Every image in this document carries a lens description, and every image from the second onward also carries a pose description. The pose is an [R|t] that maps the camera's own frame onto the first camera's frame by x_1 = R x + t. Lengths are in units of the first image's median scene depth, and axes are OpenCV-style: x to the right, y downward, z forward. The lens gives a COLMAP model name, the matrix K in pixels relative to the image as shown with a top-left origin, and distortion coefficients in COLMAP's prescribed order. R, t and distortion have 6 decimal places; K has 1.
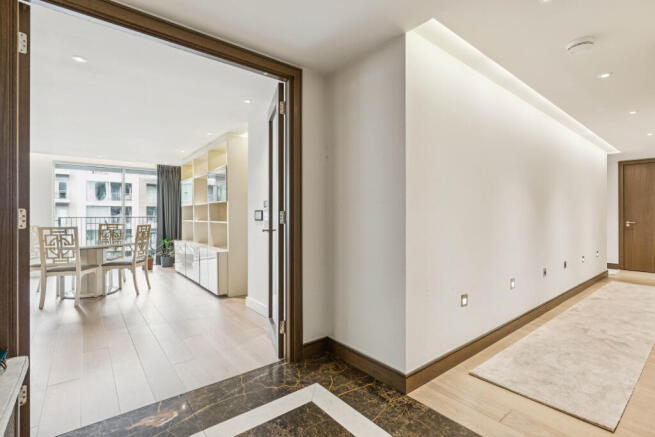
lens RADIAL K [[307.1, 0, 327.5], [0, 307.1, 218.5], [0, 0, 1]] dist [0.000256, -0.000051]
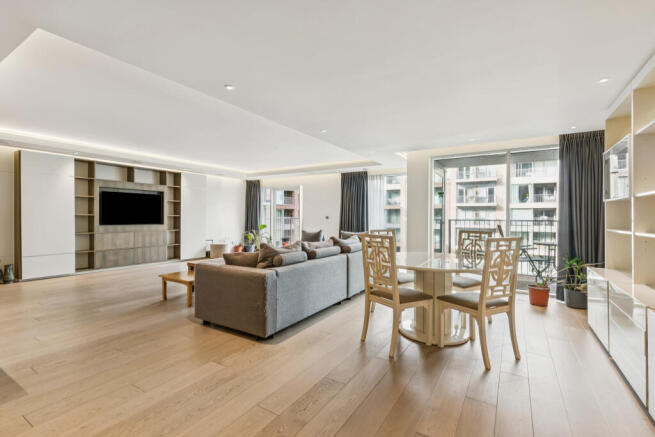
lens RADIAL K [[301.0, 0, 327.5], [0, 301.0, 218.5], [0, 0, 1]] dist [0.000728, -0.000179]
pose [[0.338728, 0.006947, -0.940859, -0.146968], [-0.012900, 0.999913, 0.002738, -0.007111], [0.940796, 0.011210, 0.338788, 0.368080]]
